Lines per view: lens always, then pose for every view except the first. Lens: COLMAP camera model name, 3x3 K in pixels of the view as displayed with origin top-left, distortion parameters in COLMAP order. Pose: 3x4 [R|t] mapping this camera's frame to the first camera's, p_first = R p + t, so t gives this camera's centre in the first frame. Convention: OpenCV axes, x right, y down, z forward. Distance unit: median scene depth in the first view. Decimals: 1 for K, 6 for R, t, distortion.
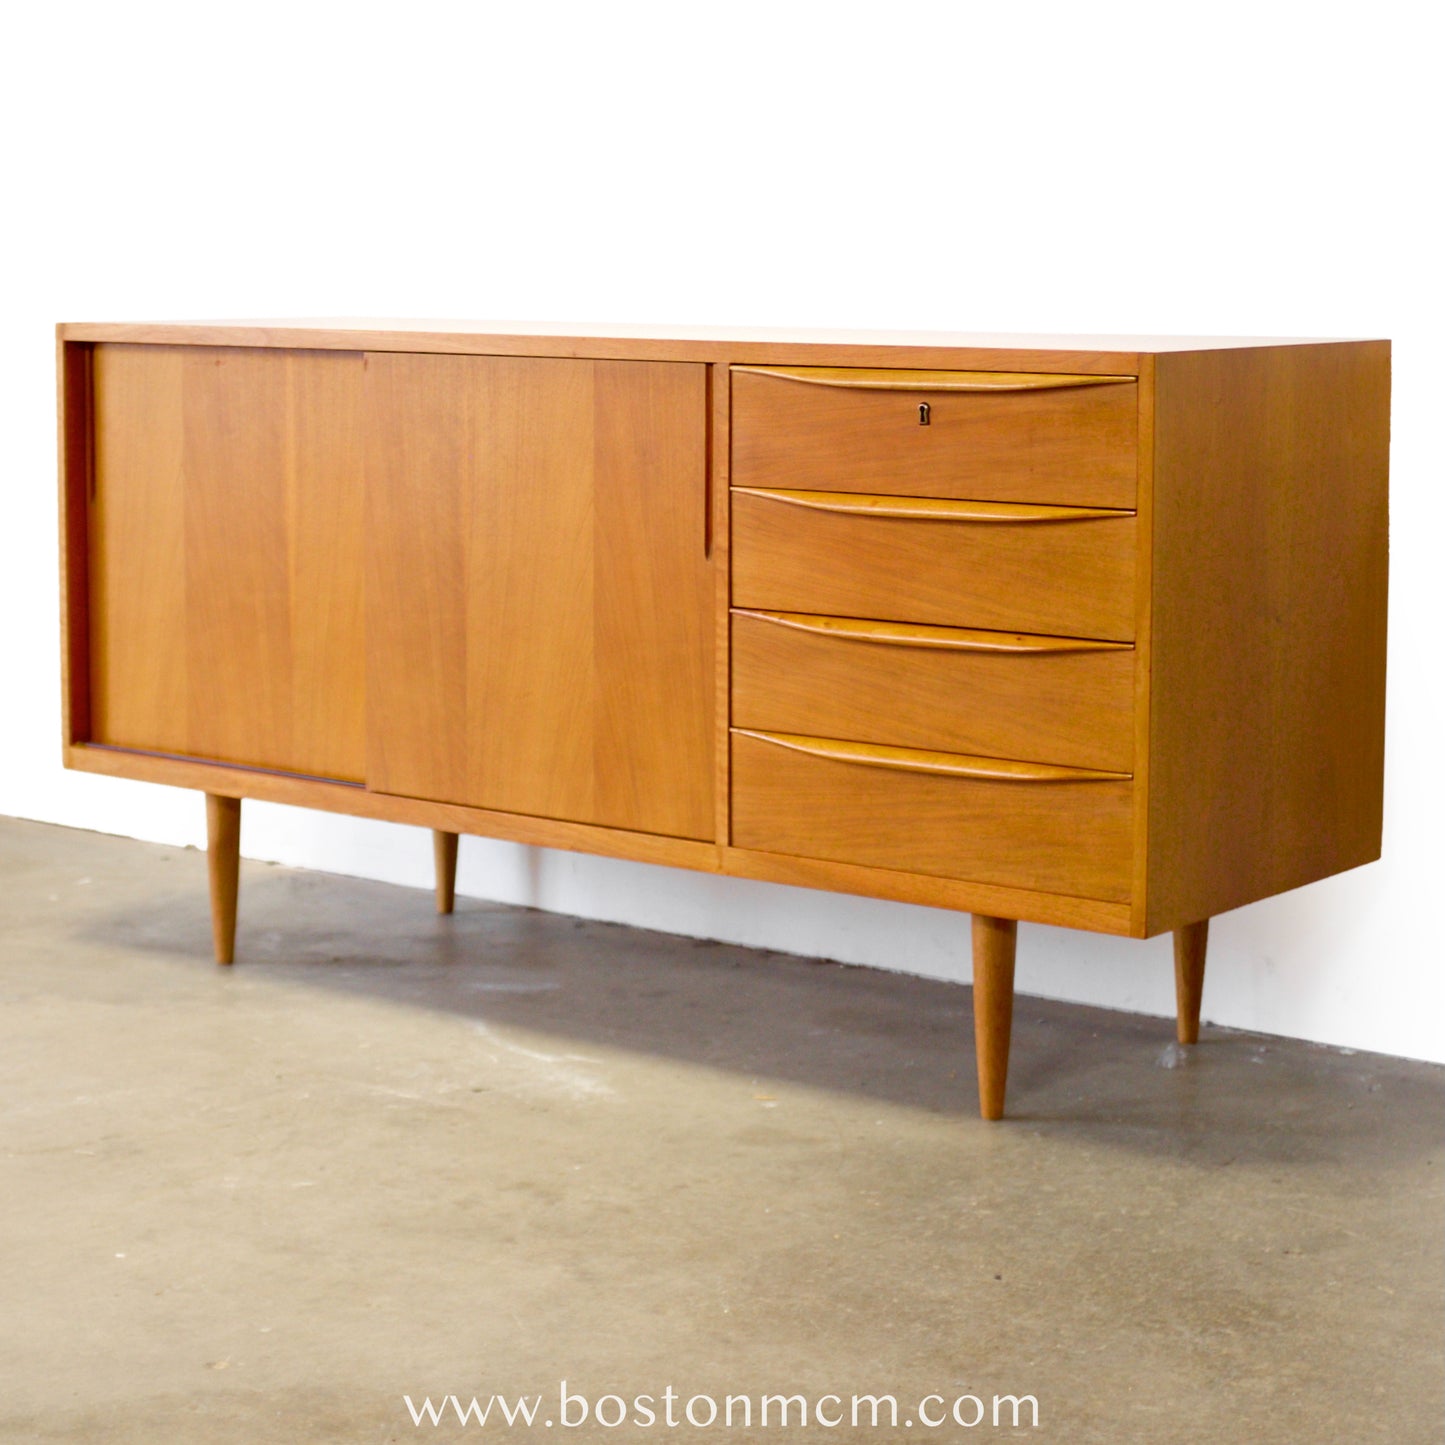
lens RADIAL K [[3225.4, 0, 697.5], [0, 3225.4, 594.0], [0, 0, 1]] dist [-0.055656, -0.107058]
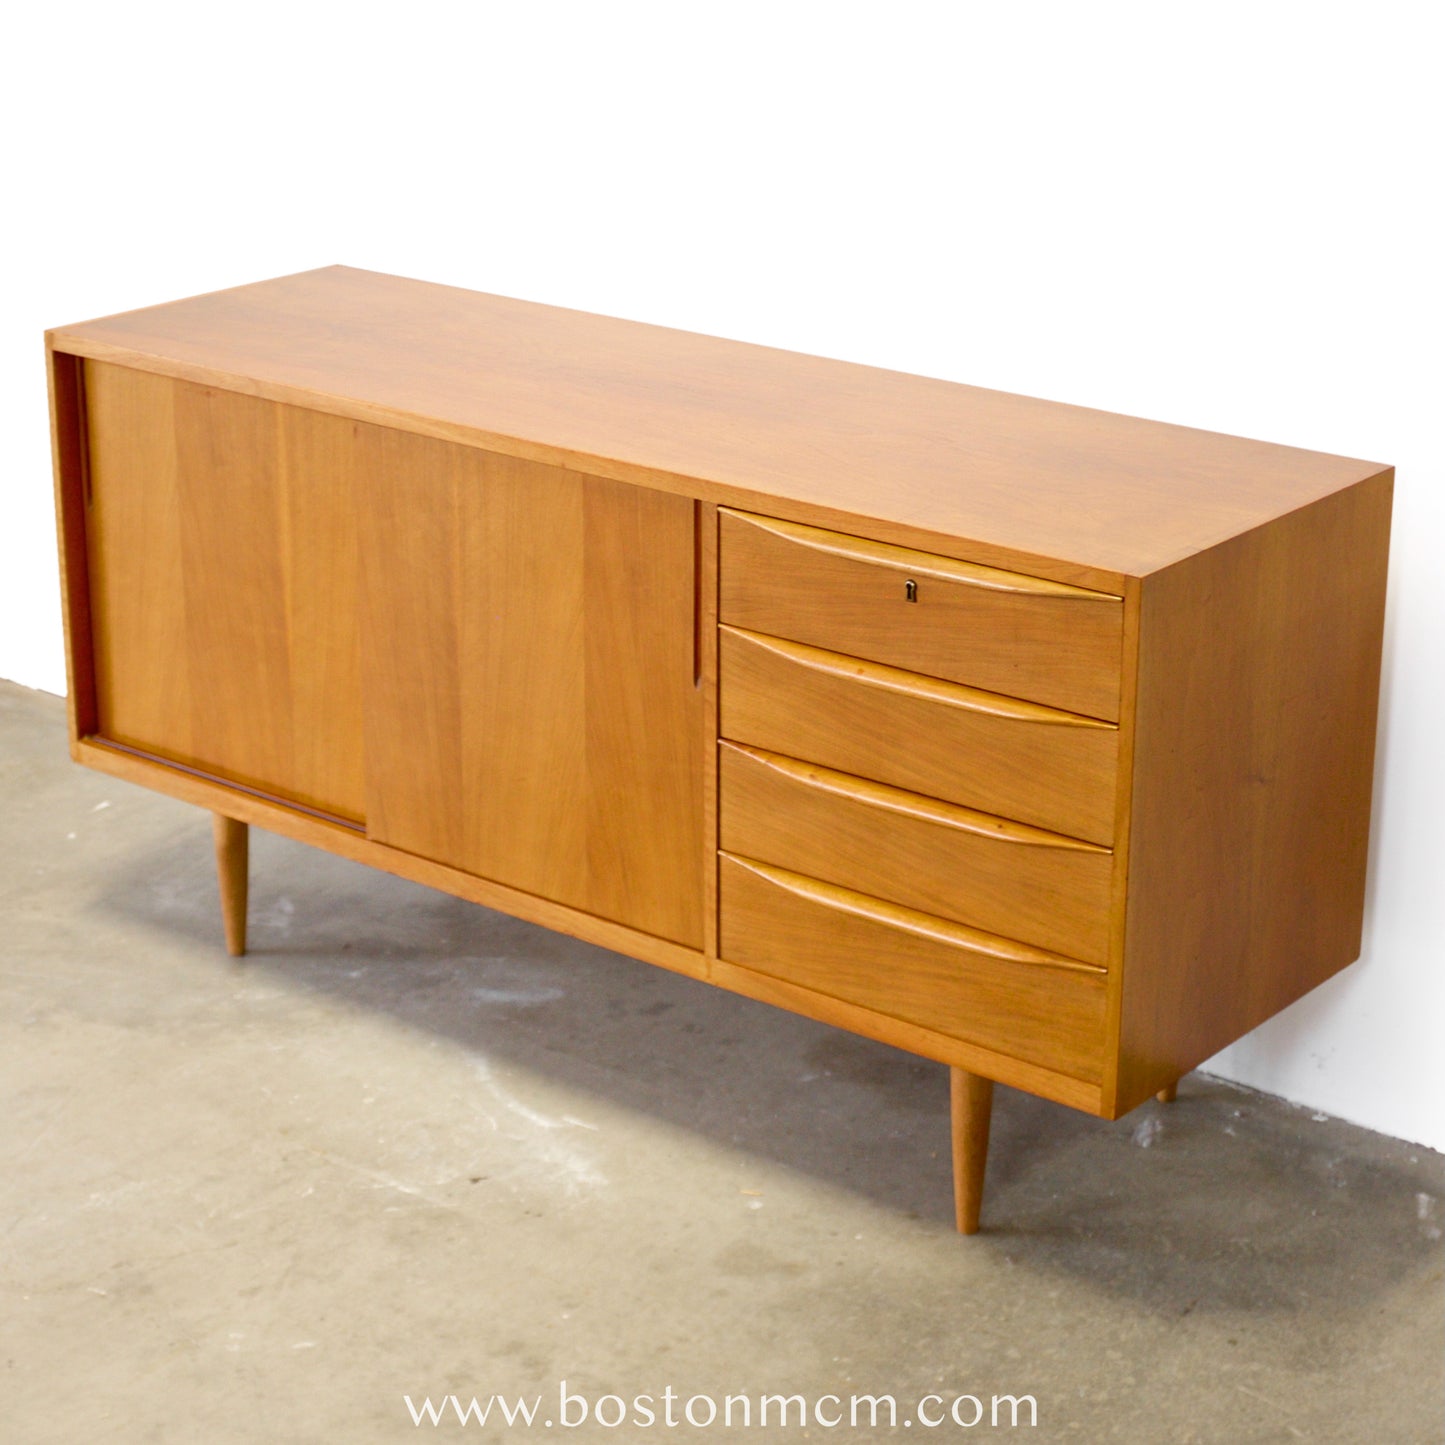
lens RADIAL K [[3211.3, 0, 722.5], [0, 3211.3, 722.5], [0, 0, 1]] dist [-0.065213, -0.043046]
pose [[0.999929, 0.005194, -0.010702, 0.022043], [-0.002490, 0.971083, 0.238729, -0.238903], [0.011633, -0.238685, 0.971027, 0.031094]]
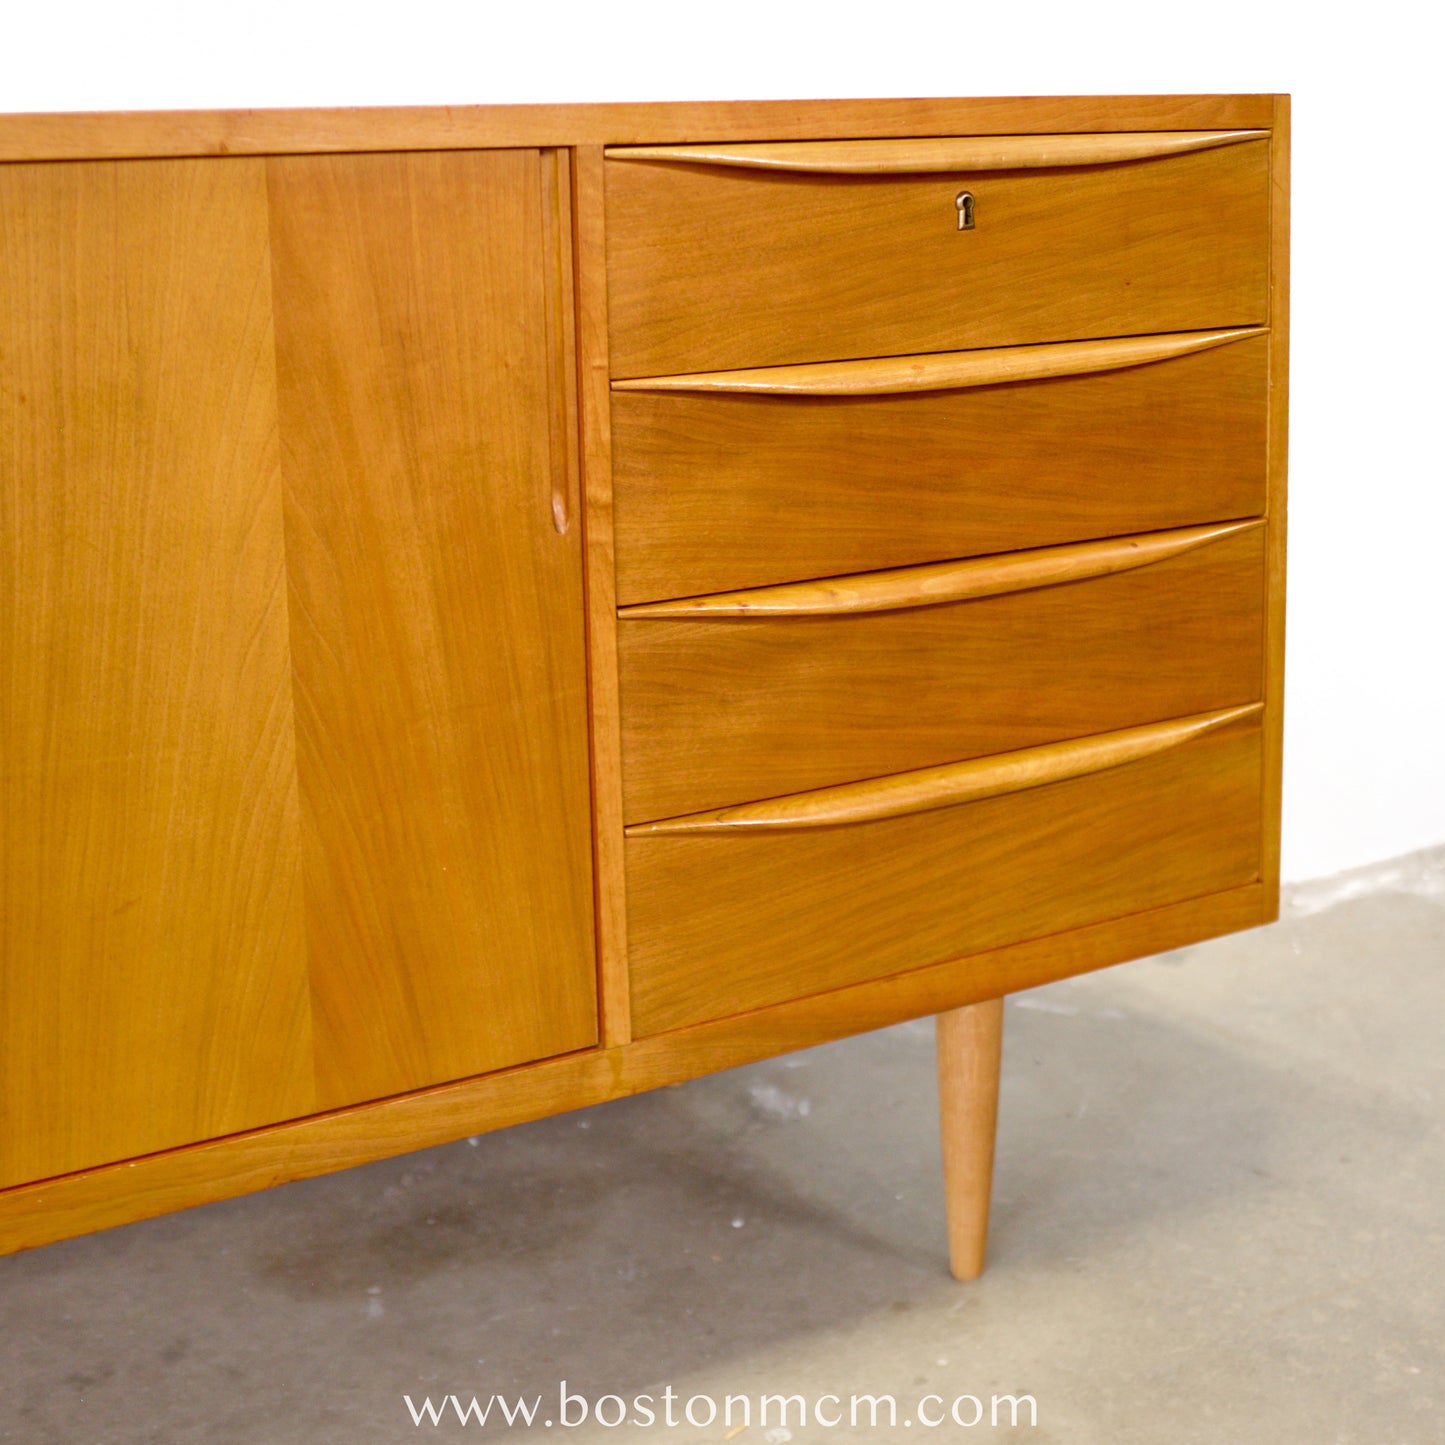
lens RADIAL K [[2348.6, 0, 764.4], [0, 2348.6, 491.0], [0, 0, 1]] dist [-0.106580, 0.124653]
pose [[0.337716, -0.155679, 0.928285, -0.336278], [0.122748, 0.985089, 0.120549, -0.058483], [-0.933210, 0.073234, 0.351789, 0.840199]]
